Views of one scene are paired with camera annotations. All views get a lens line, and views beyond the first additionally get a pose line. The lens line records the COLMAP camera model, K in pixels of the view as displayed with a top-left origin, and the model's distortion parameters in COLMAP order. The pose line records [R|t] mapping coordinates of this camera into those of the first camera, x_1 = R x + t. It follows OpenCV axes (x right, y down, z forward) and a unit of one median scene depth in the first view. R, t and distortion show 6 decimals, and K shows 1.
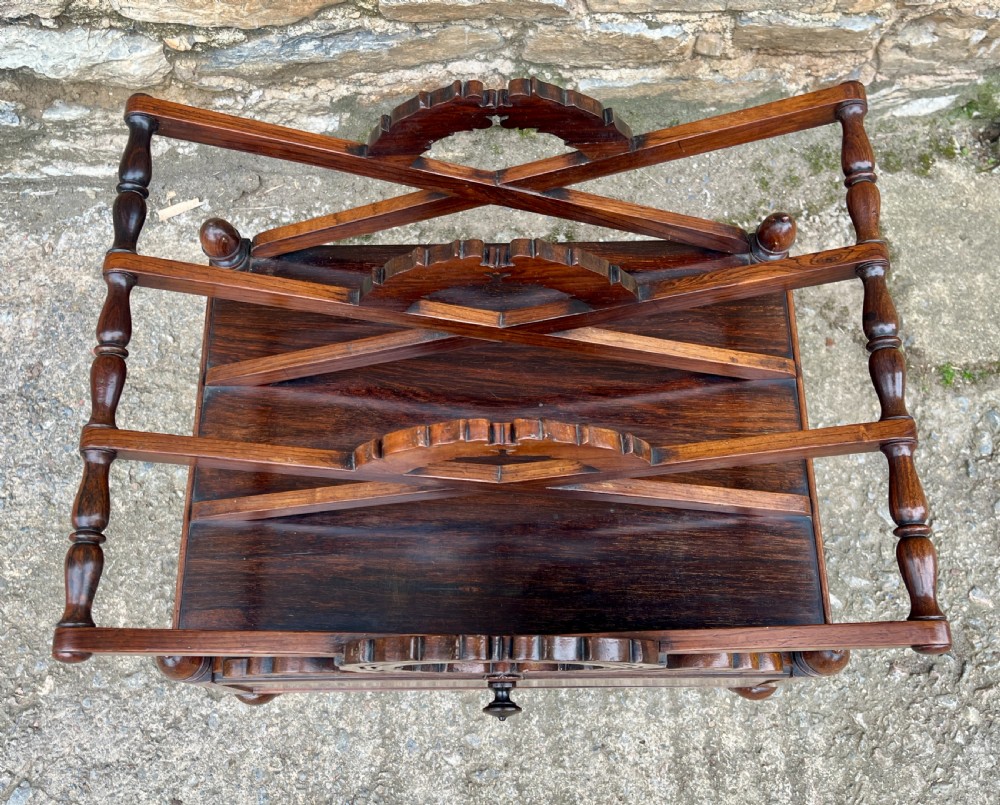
lens RADIAL K [[969.6, 0, 496.1], [0, 969.6, 417.9], [0, 0, 1]] dist [0.025526, 0.000000]
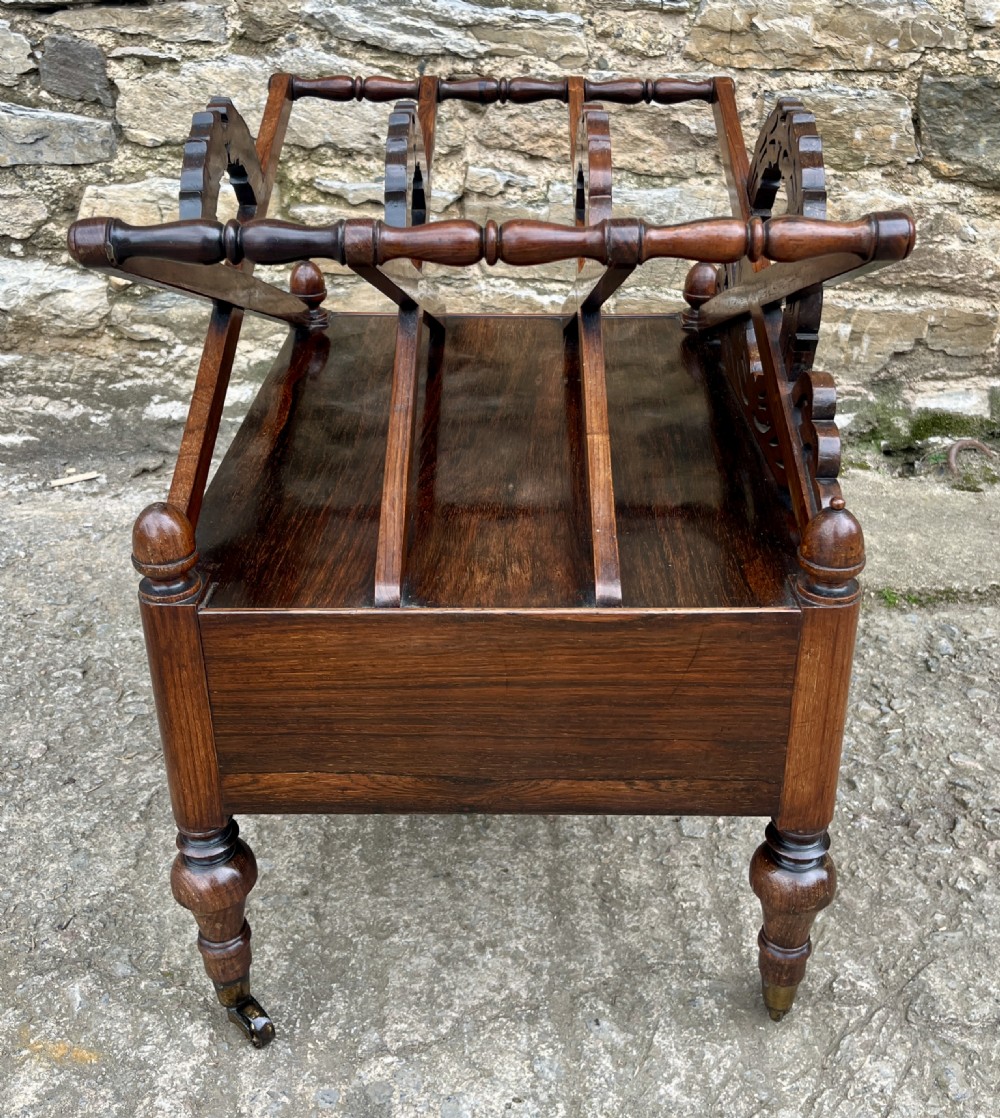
lens RADIAL K [[1226.0, 0, 495.1], [0, 1226.0, 466.7], [0, 0, 1]] dist [0.019256, 0.000000]
pose [[0.998819, 0.028139, -0.039610, 0.163034], [-0.048204, 0.676149, -0.735187, 0.751509], [0.006095, 0.736228, 0.676706, 0.182677]]
